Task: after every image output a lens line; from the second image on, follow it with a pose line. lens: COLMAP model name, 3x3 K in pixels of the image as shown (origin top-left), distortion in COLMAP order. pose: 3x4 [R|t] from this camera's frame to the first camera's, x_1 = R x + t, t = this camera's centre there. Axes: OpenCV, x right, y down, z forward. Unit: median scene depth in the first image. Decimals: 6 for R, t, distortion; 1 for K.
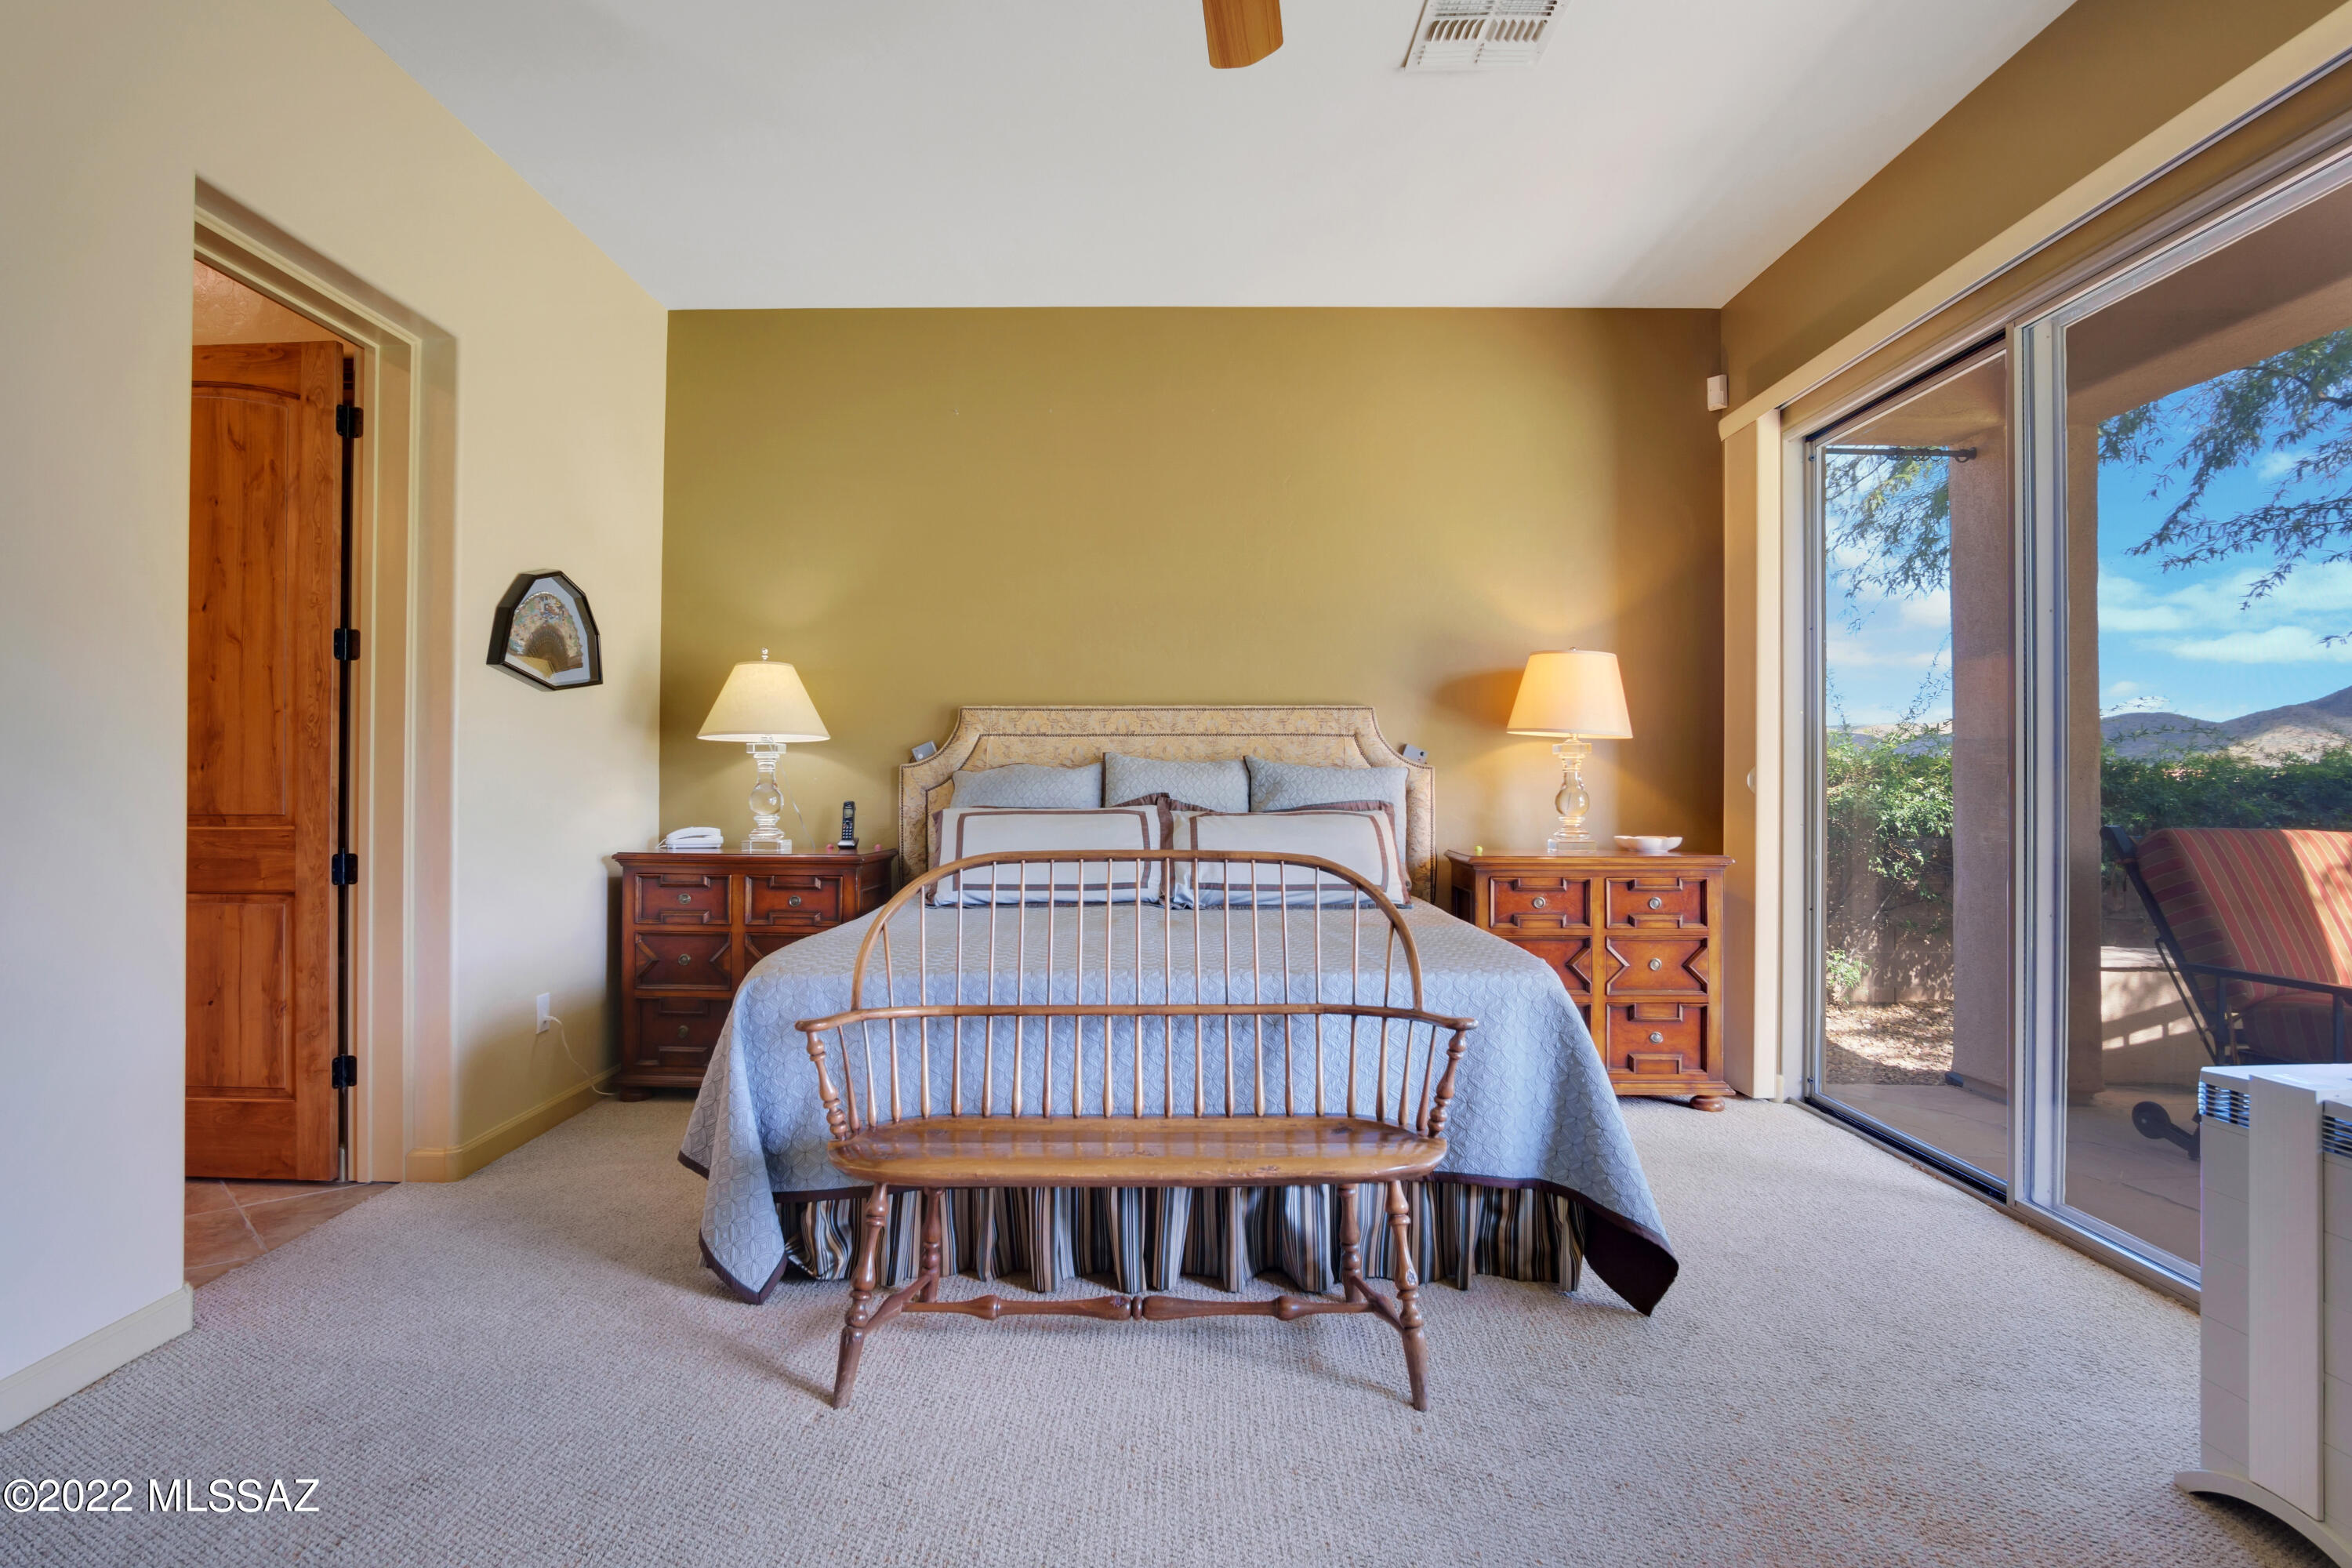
lens RADIAL K [[1250.3, 0, 1153.4], [0, 1250.3, 779.1], [0, 0, 1]] dist [-0.032282, 0.000294]
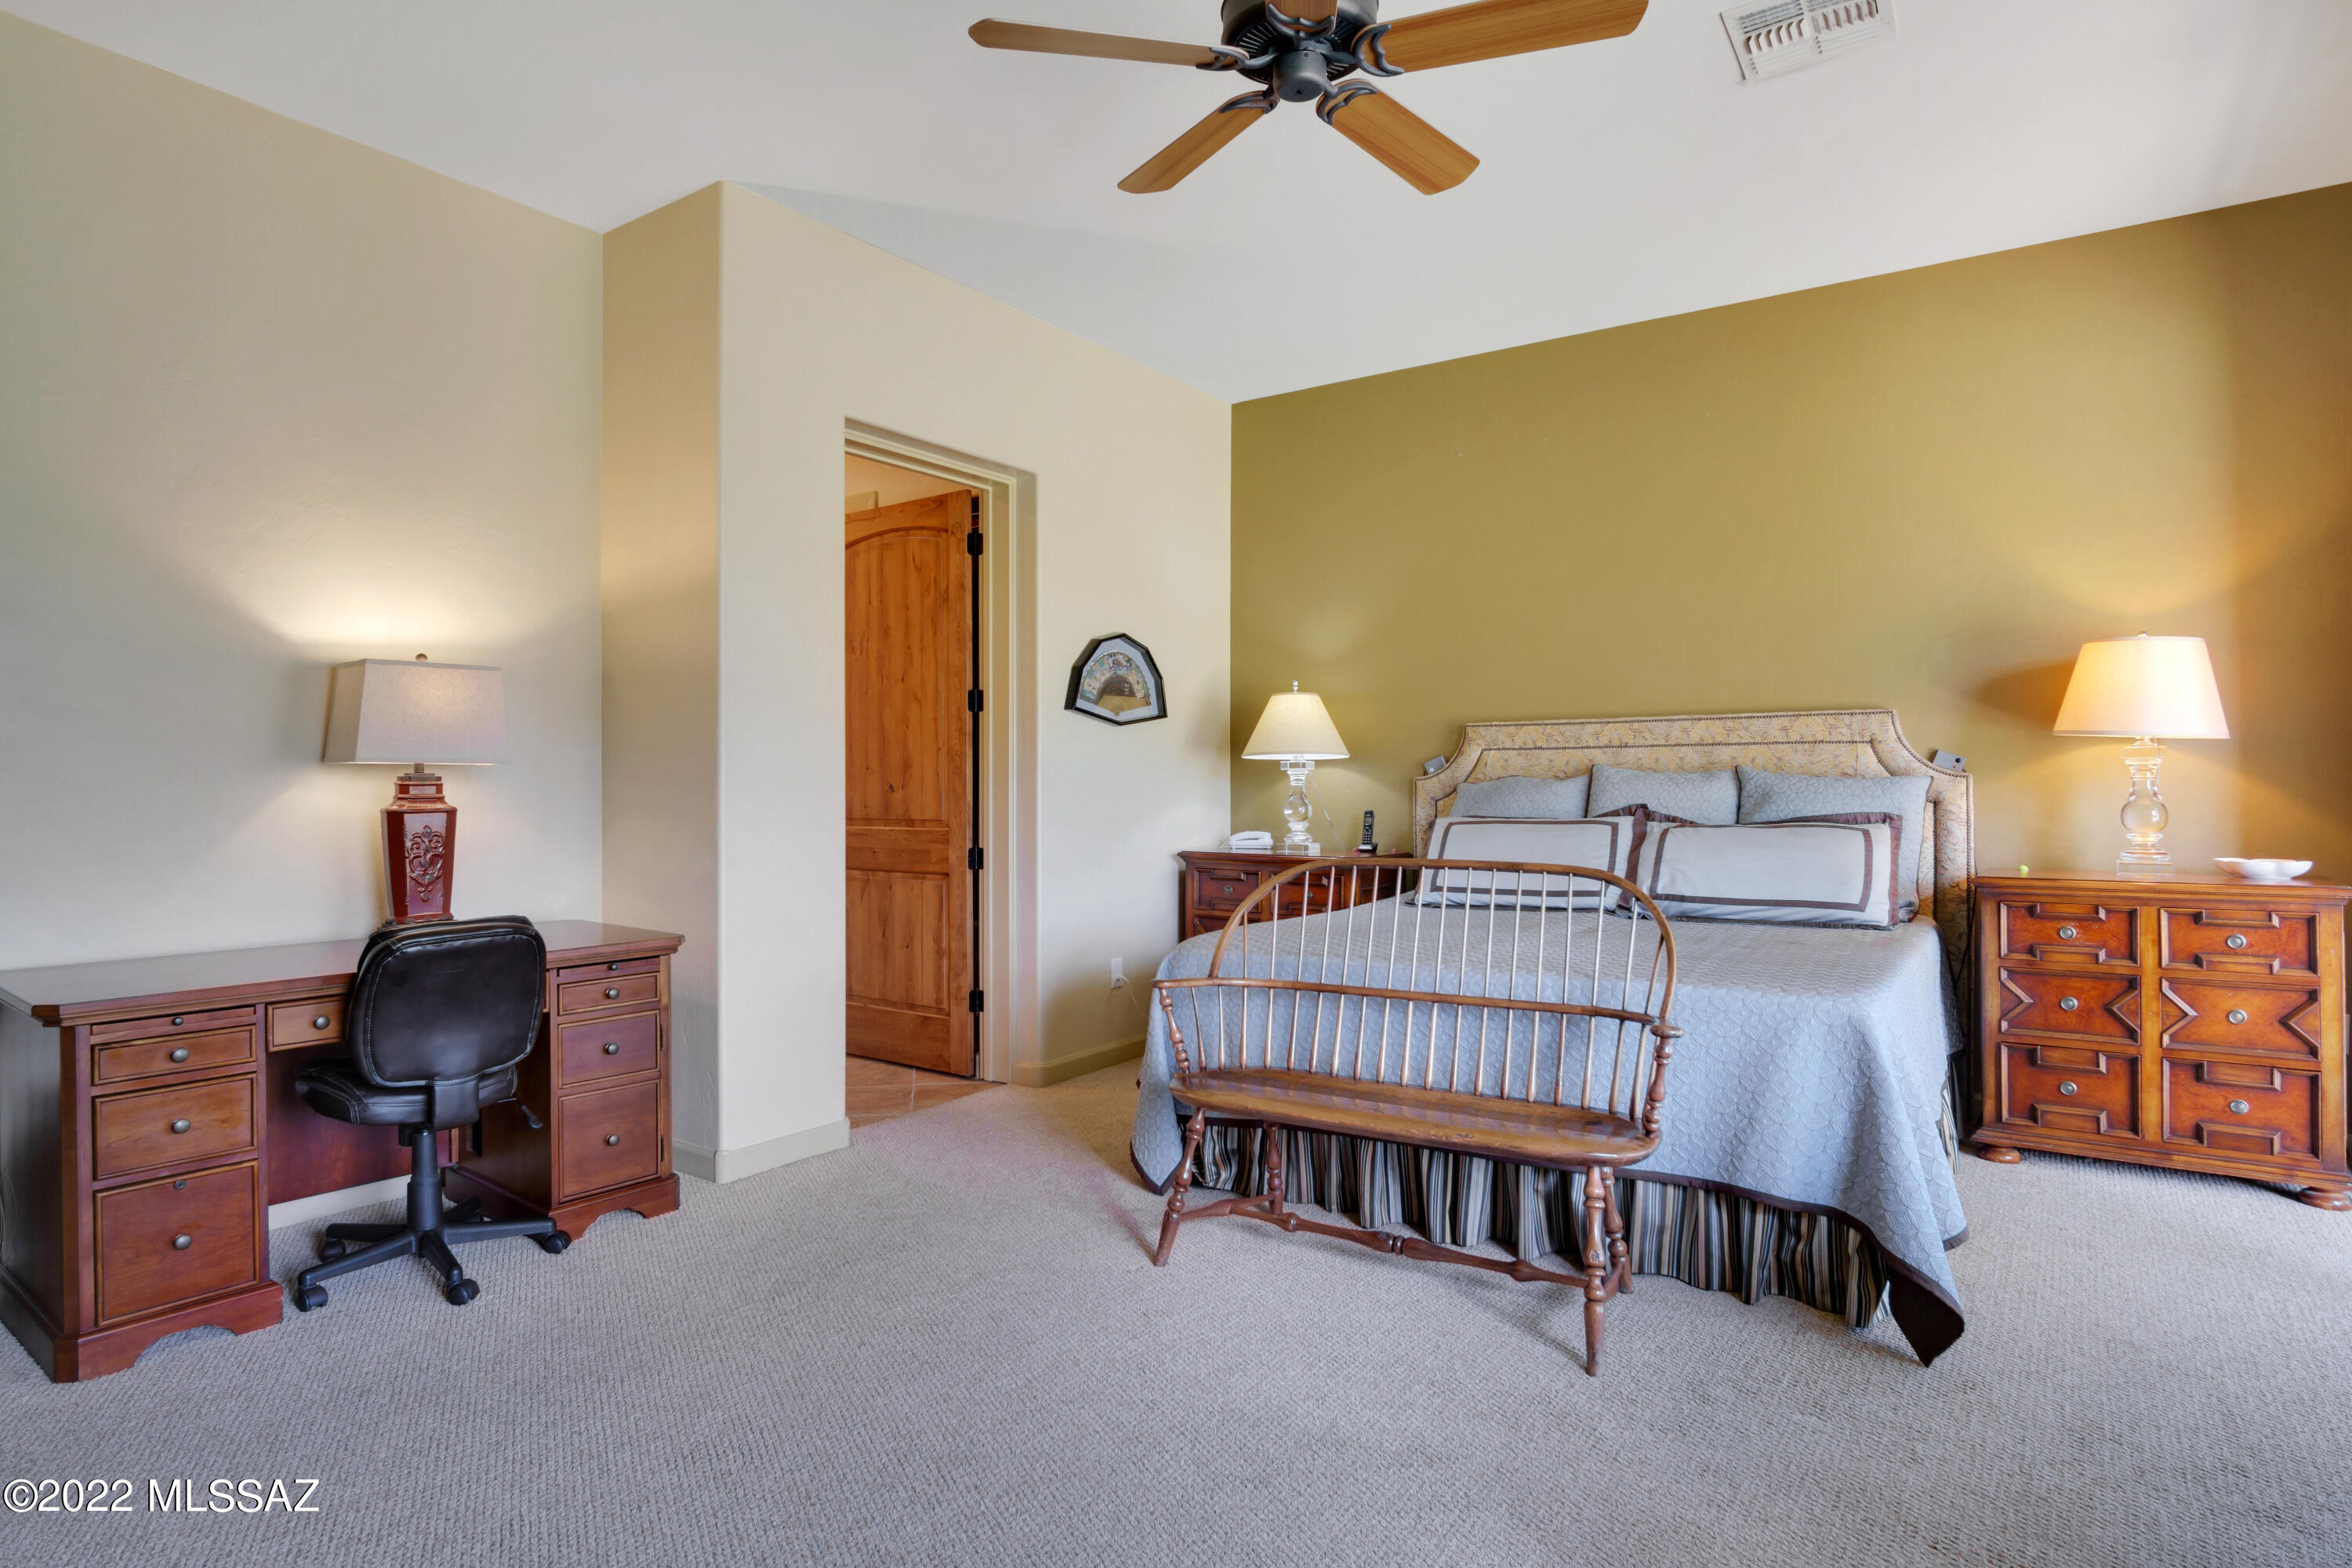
lens RADIAL K [[1266.2, 0, 1149.4], [0, 1266.2, 774.9], [0, 0, 1]] dist [-0.040377, 0.013547]
pose [[0.823197, -0.010301, -0.567662, 0.278164], [0.008896, 0.999947, -0.005245, -0.011639], [0.567686, -0.000732, 0.823245, -0.073314]]
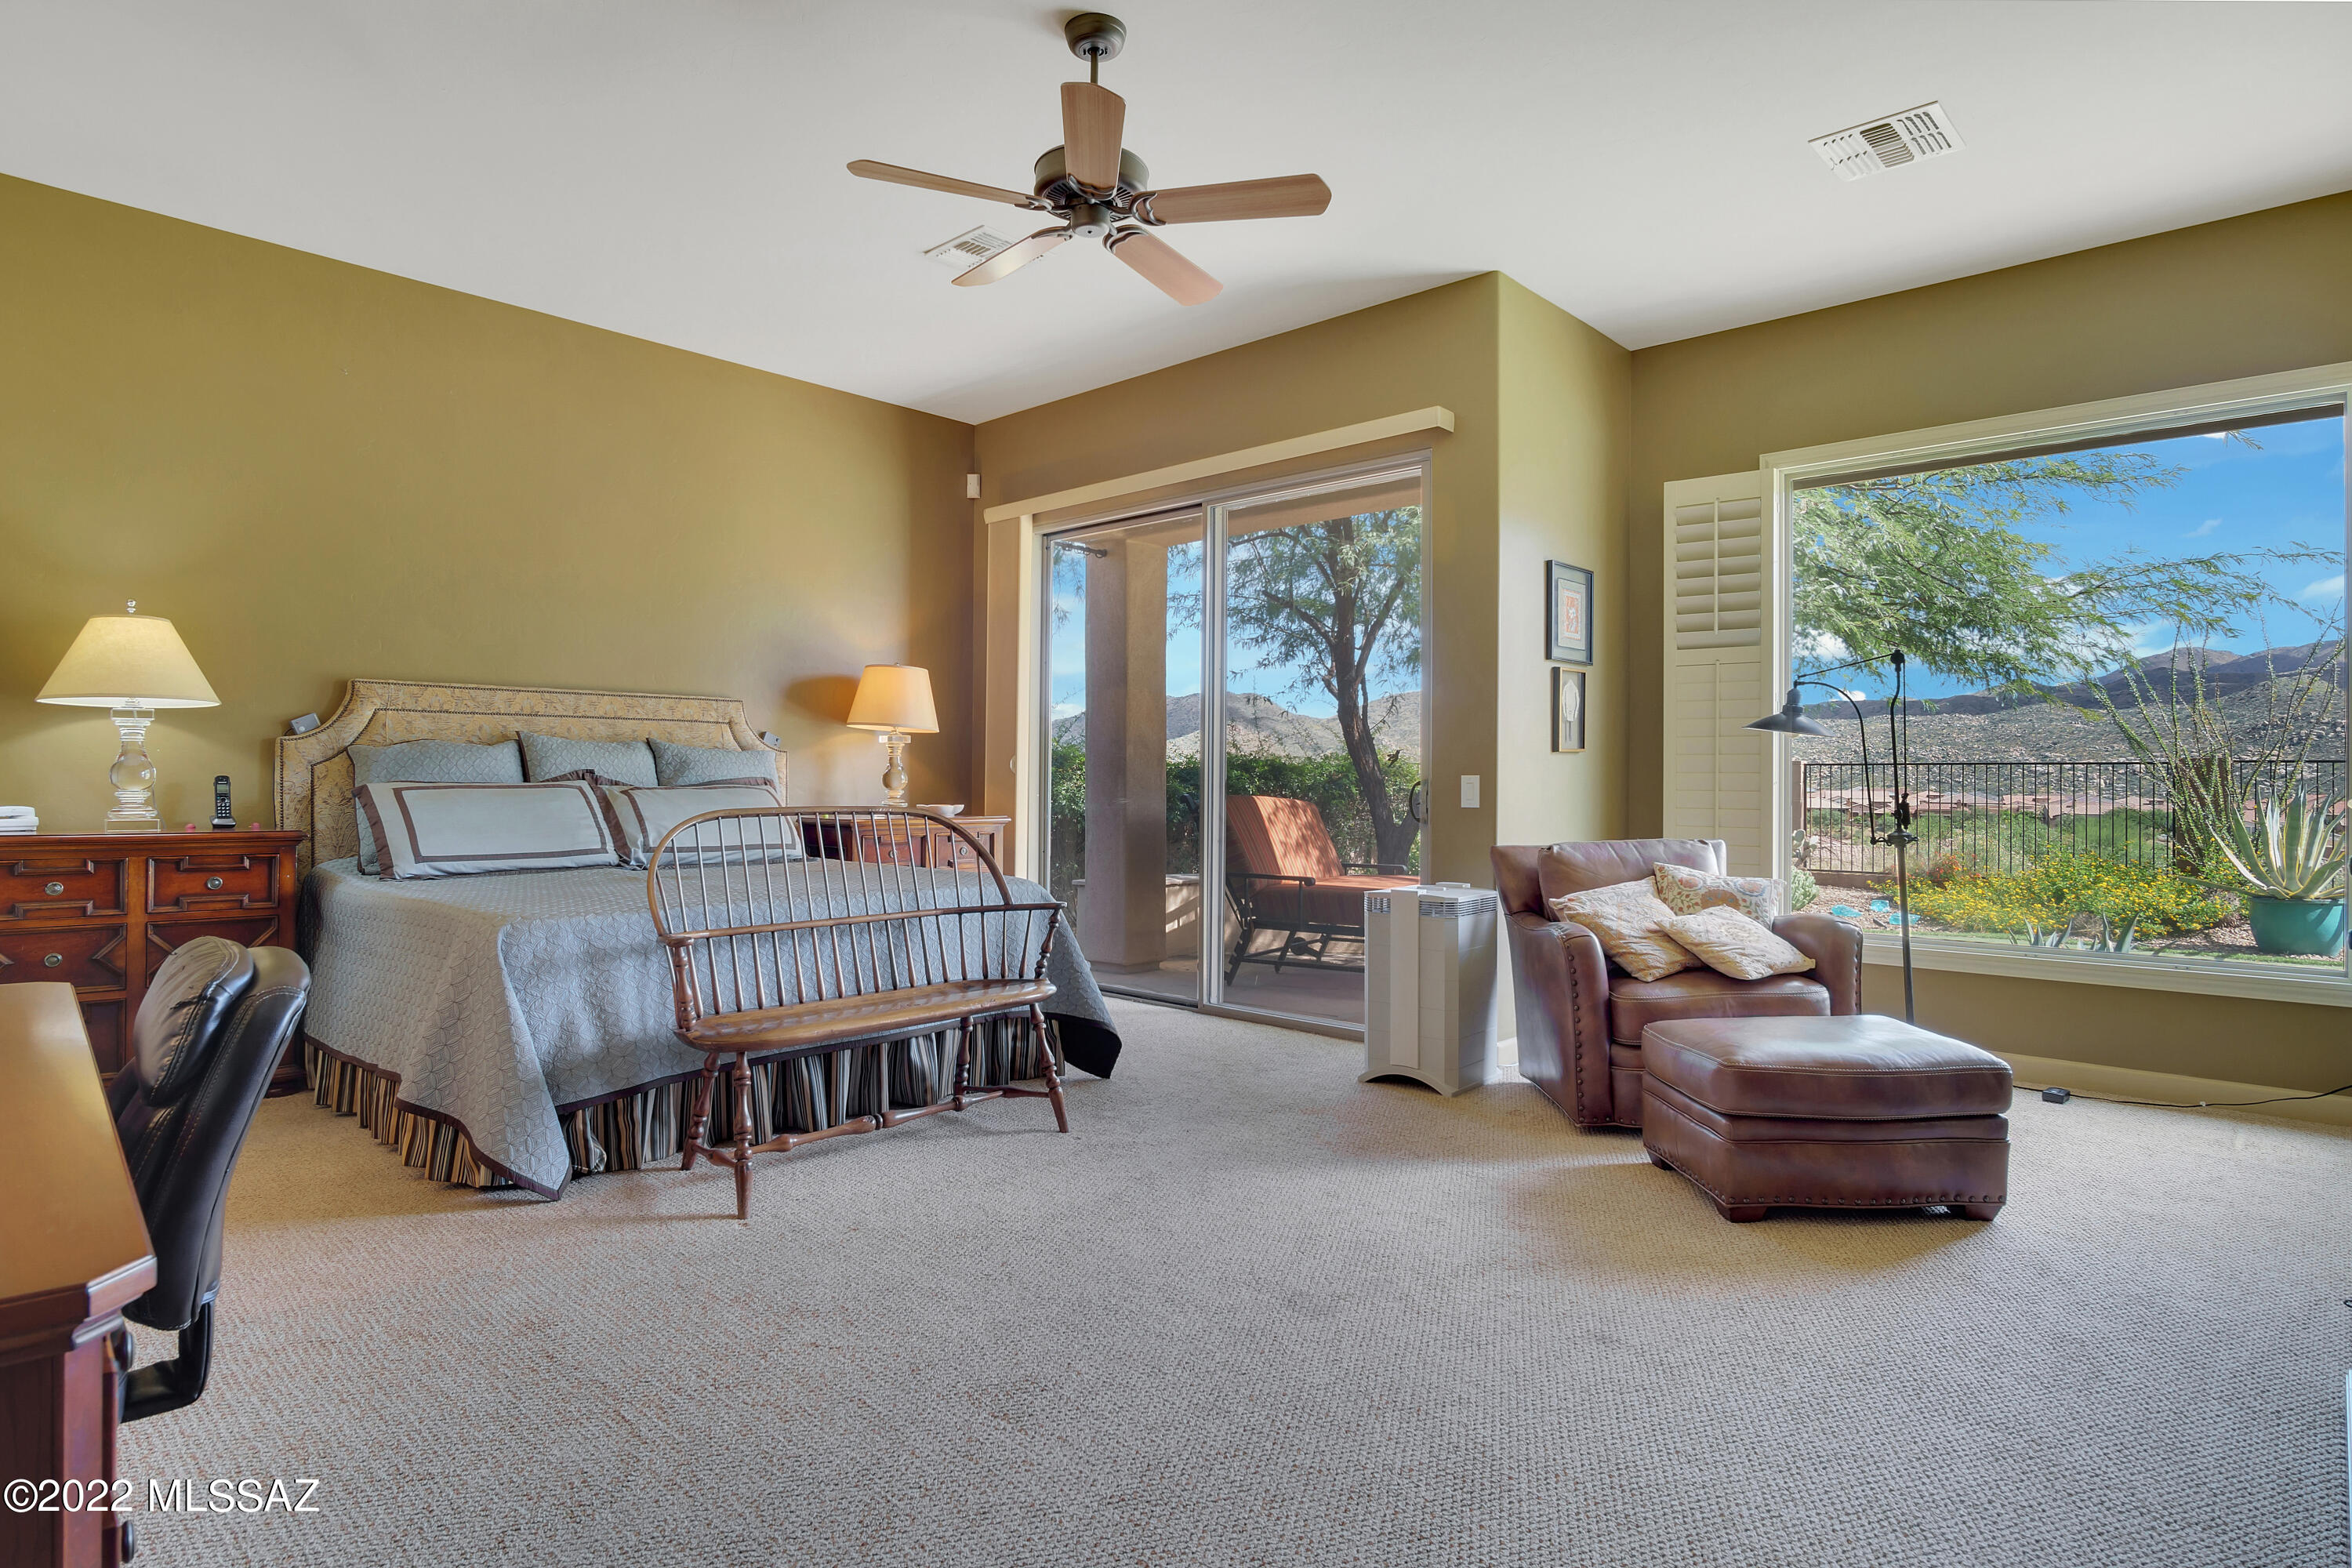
lens RADIAL K [[1266.2, 0, 1149.4], [0, 1266.2, 774.9], [0, 0, 1]] dist [-0.040377, 0.013547]
pose [[0.679307, 0.006660, 0.733824, -0.505205], [-0.008528, 0.999963, -0.001182, 0.013983], [-0.733805, -0.005455, 0.679339, -0.125135]]
